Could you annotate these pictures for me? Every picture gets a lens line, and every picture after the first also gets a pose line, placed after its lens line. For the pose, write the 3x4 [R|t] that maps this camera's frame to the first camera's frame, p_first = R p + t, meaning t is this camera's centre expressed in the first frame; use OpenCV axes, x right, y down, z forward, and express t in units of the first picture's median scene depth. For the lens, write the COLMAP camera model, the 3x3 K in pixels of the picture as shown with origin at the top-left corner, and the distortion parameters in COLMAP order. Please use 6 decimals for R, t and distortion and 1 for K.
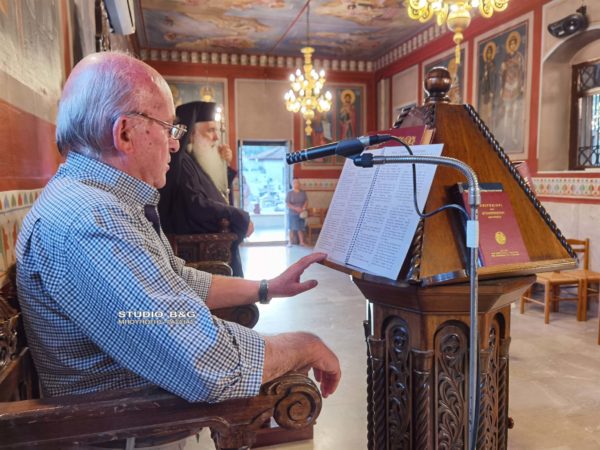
lens RADIAL K [[482.0, 0, 300.0], [0, 482.0, 225.0], [0, 0, 1]] dist [0.002645, -0.002683]
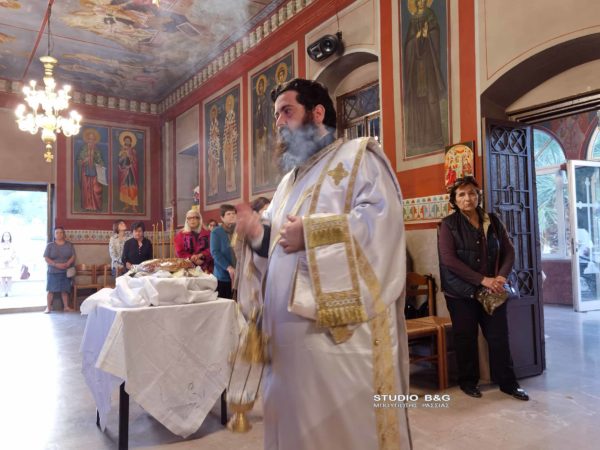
lens RADIAL K [[477.2, 0, 300.0], [0, 477.2, 225.0], [0, 0, 1]] dist [0.018788, -0.008793]
pose [[0.936804, 0.010739, 0.349689, 0.130372], [0.043300, 0.988285, -0.146347, 0.049734], [-0.347164, 0.152240, 0.925365, 0.139031]]
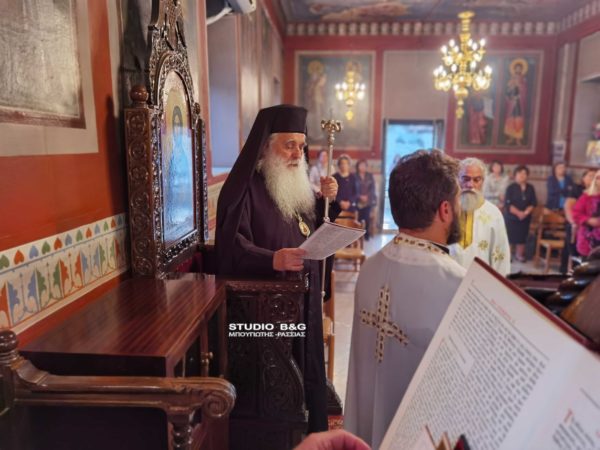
lens RADIAL K [[477.2, 0, 300.0], [0, 477.2, 225.0], [0, 0, 1]] dist [0.018788, -0.008793]
pose [[0.946928, 0.074532, -0.312687, 0.029348], [-0.054095, 0.995824, 0.073548, -0.045394], [0.316862, -0.052730, 0.947005, 0.102487]]
